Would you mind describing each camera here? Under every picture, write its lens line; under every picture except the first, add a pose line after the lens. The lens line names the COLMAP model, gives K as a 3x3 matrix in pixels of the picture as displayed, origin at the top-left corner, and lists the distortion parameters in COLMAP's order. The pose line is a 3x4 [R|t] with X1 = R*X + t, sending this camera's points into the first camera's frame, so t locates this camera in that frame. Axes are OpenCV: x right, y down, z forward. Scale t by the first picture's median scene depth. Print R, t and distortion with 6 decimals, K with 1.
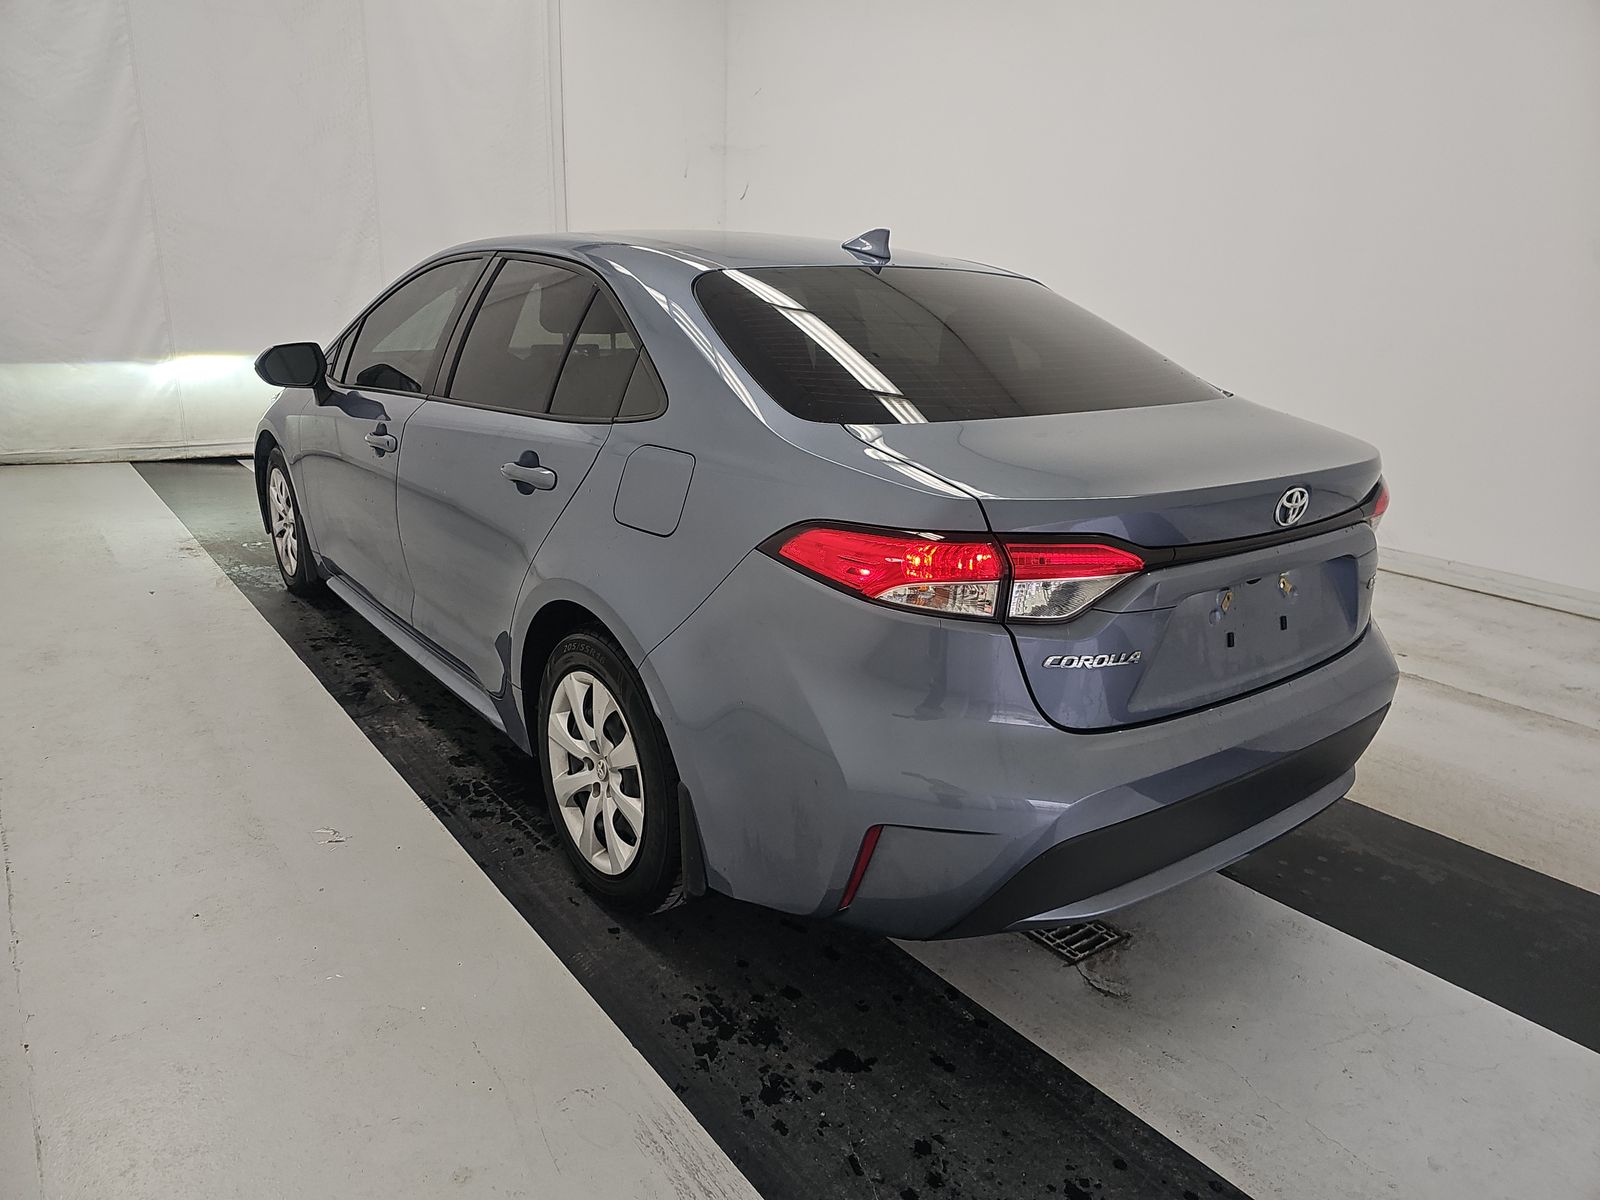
lens RADIAL K [[1059.3, 0, 793.0], [0, 1059.3, 601.4], [0, 0, 1]] dist [0.020067, -0.014543]
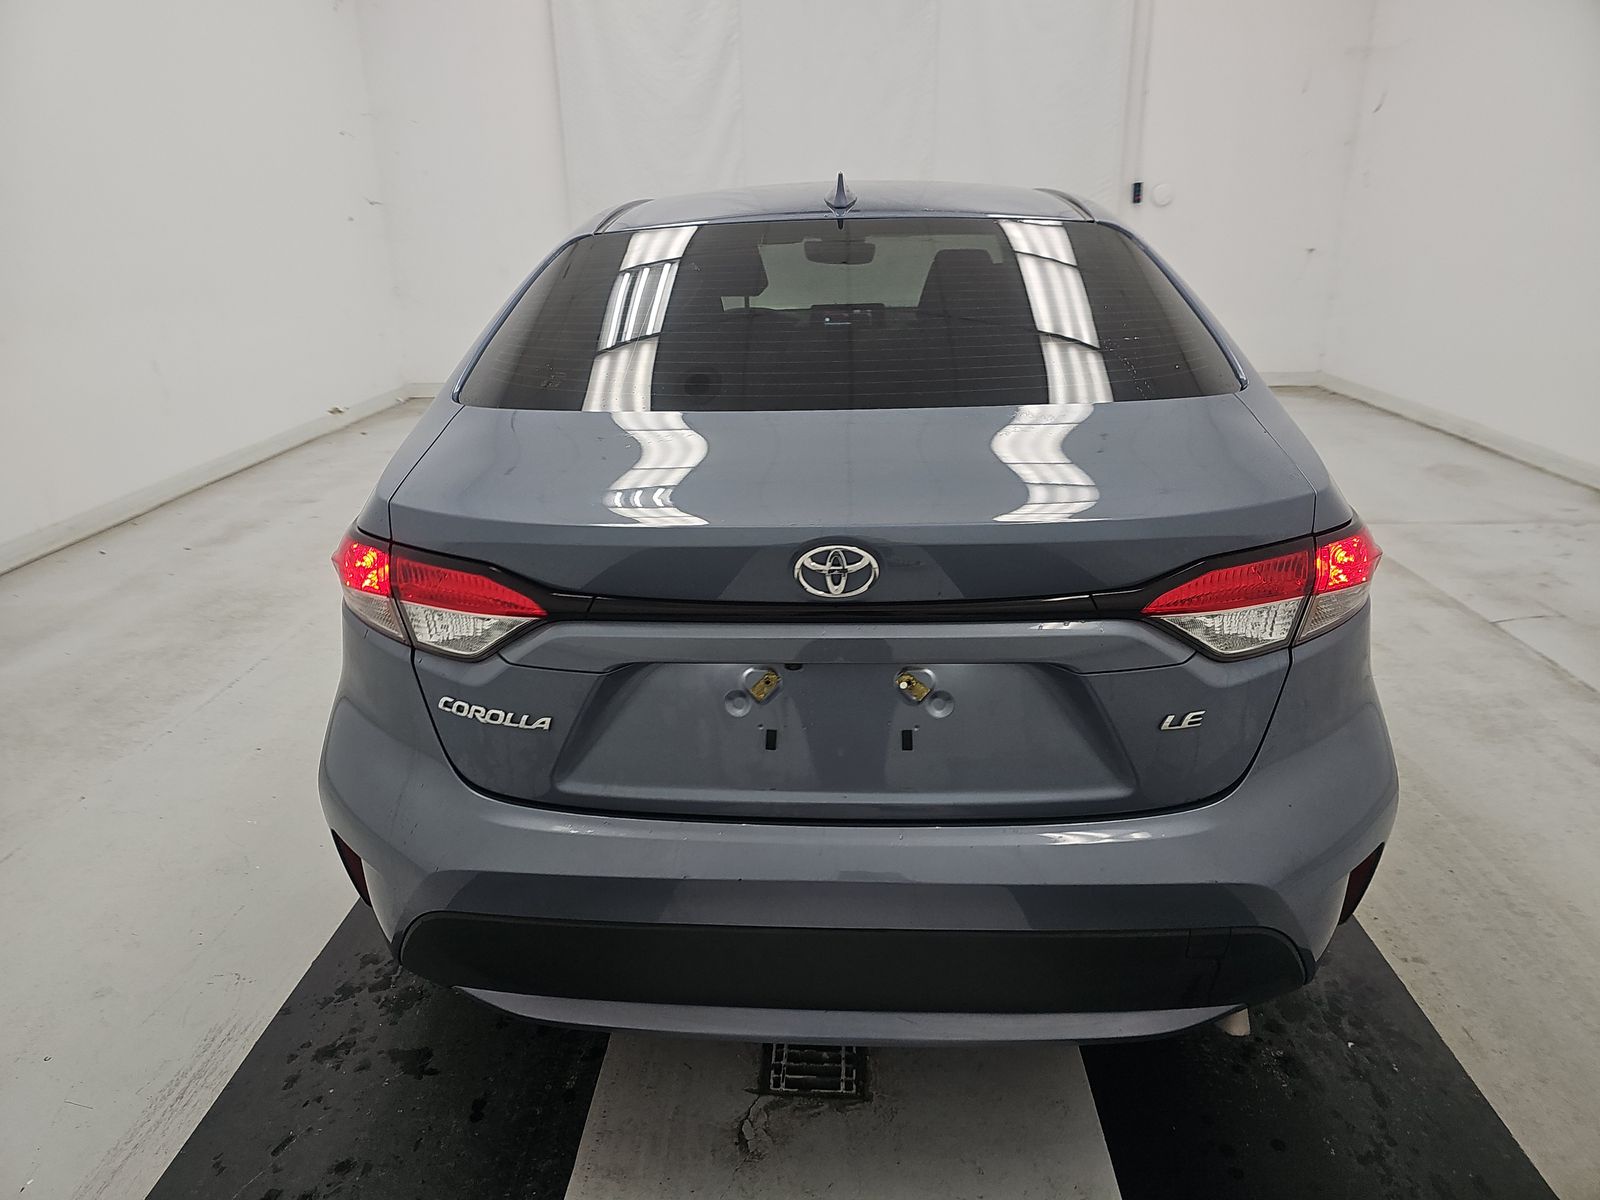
lens RADIAL K [[1059.3, 0, 763.1], [0, 1059.3, 596.5], [0, 0, 1]] dist [0.020067, -0.014543]
pose [[0.762210, 0.172460, -0.623934, 0.869962], [-0.145803, 0.984828, 0.094097, -0.131507], [0.630696, 0.019250, 0.775791, 0.454953]]
